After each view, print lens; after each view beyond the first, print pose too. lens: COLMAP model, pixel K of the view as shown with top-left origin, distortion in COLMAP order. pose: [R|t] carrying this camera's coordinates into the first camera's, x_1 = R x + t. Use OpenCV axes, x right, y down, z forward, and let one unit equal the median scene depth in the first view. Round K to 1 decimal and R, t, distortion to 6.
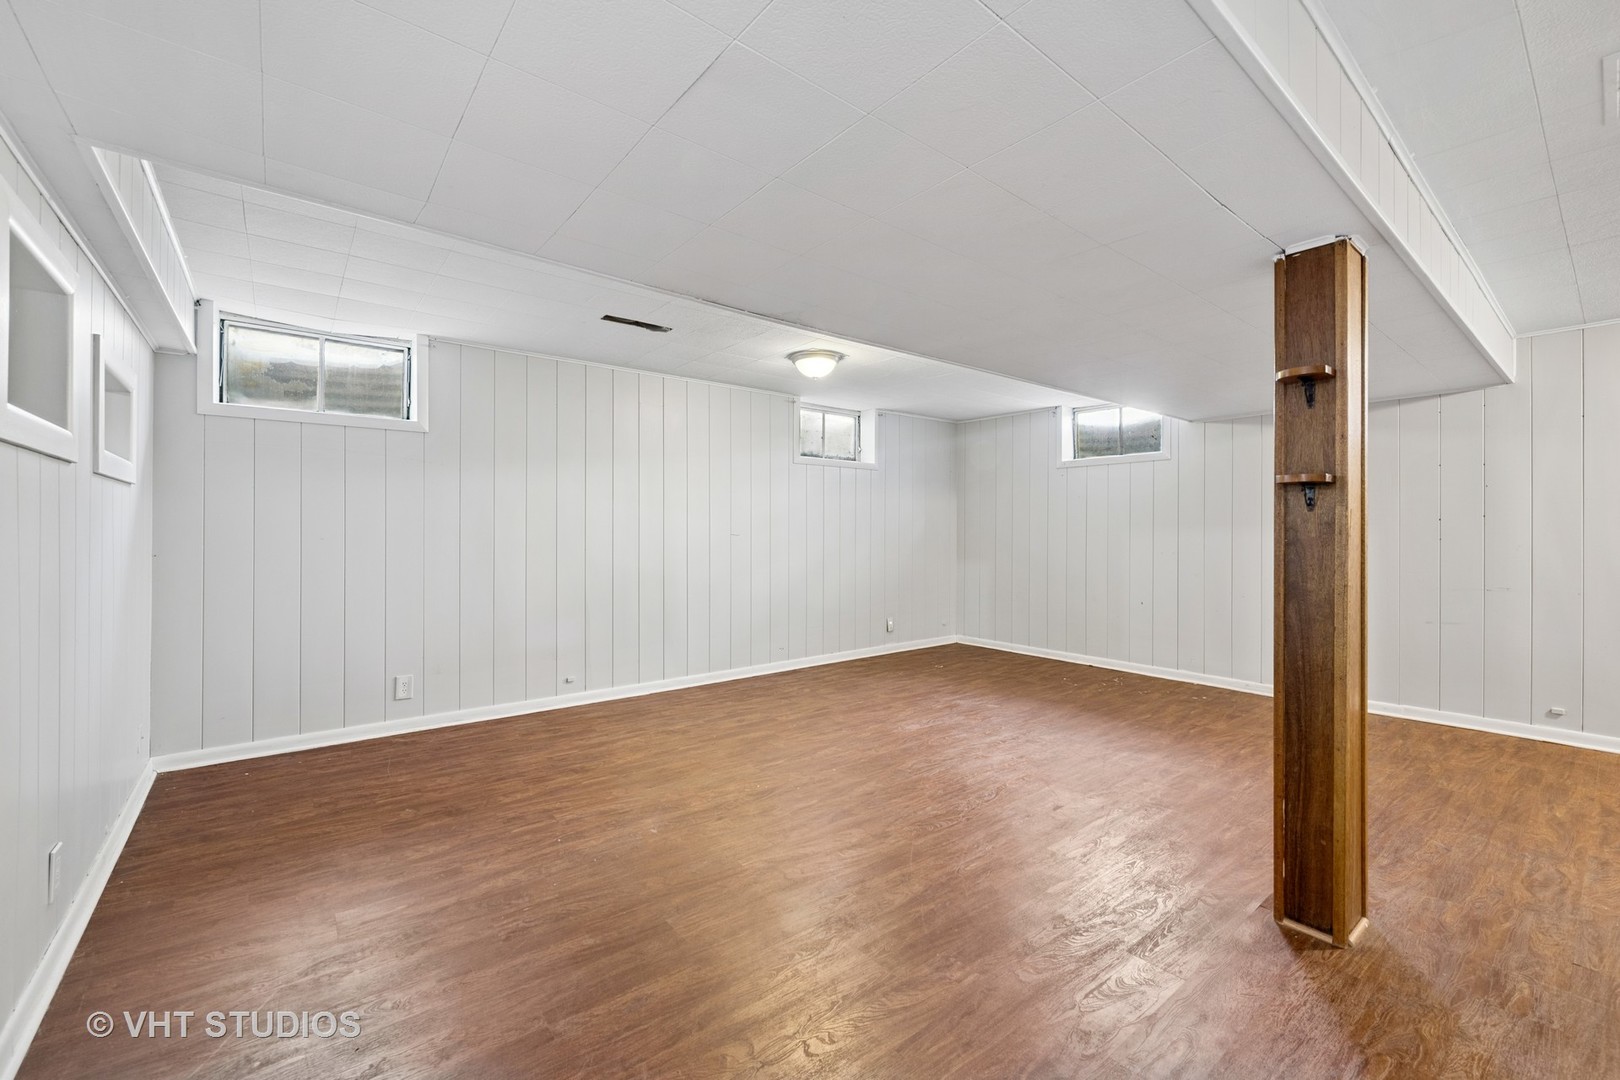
lens RADIAL K [[680.5, 0, 812.7], [0, 680.5, 524.9], [0, 0, 1]] dist [0.002220, -0.000458]
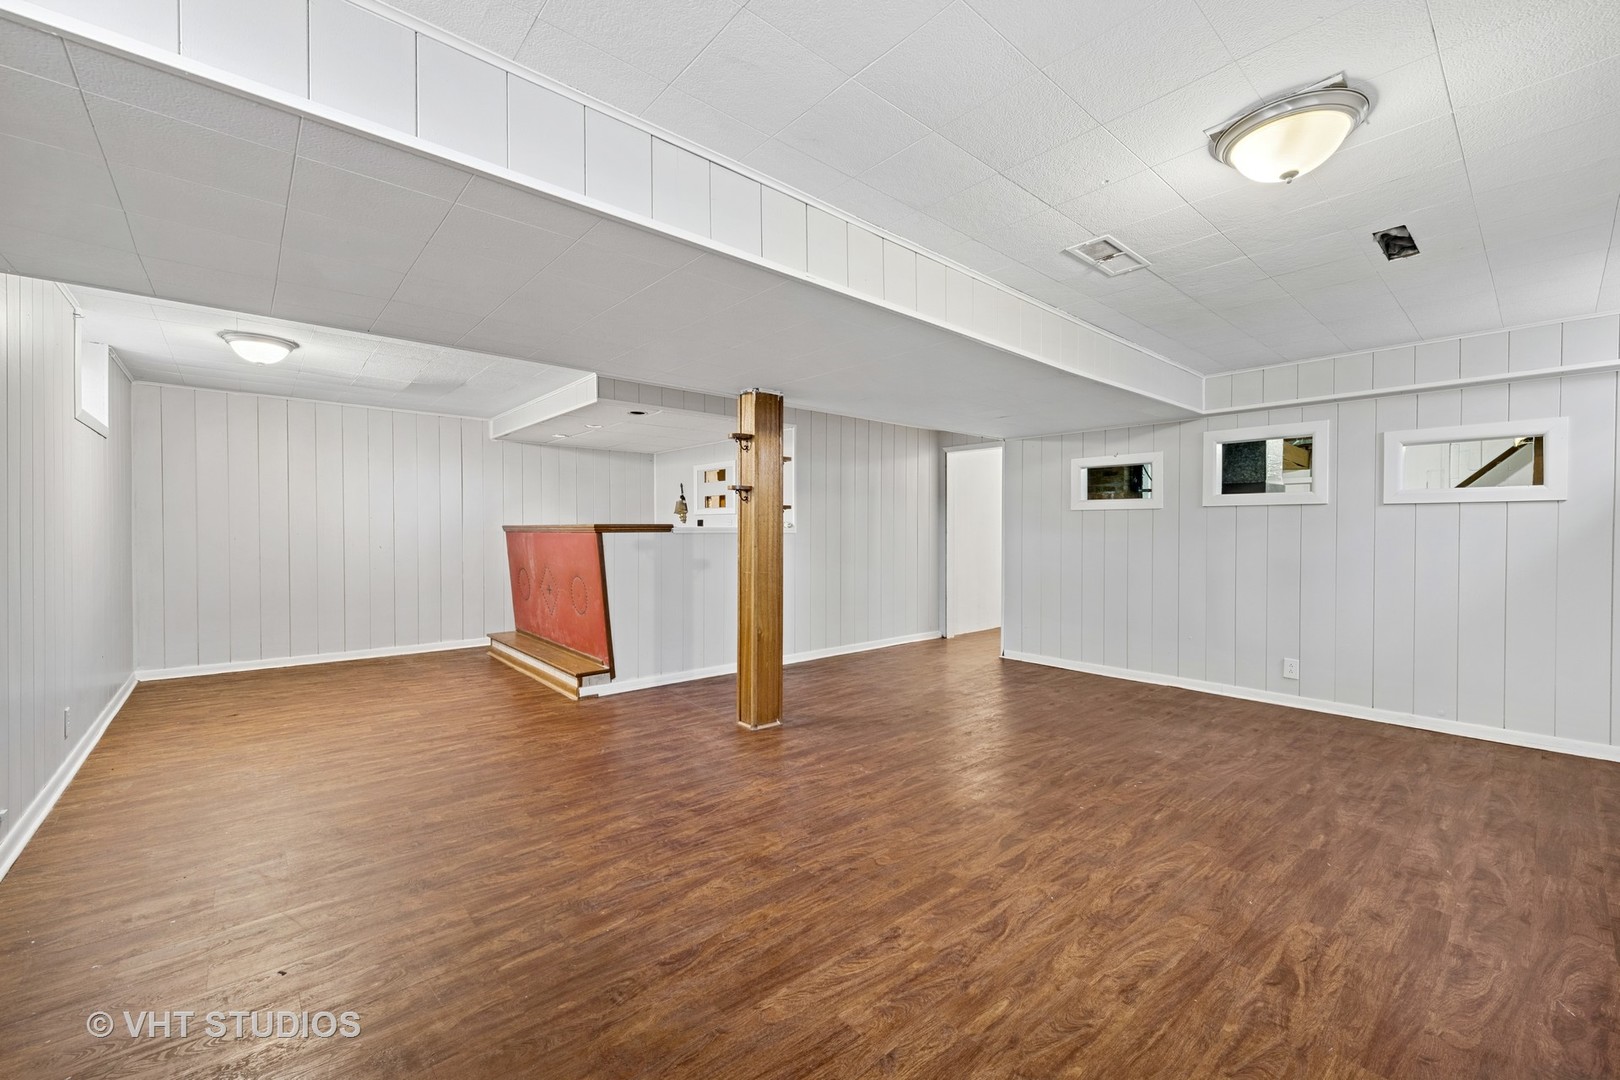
lens RADIAL K [[644.5, 0, 815.0], [0, 644.5, 539.5], [0, 0, 1]] dist [0.000074, -0.000053]
pose [[-0.999227, -0.007514, -0.038578, 0.363522], [-0.007860, 0.999930, 0.008821, 0.011343], [0.038509, 0.009118, -0.999217, 1.617896]]
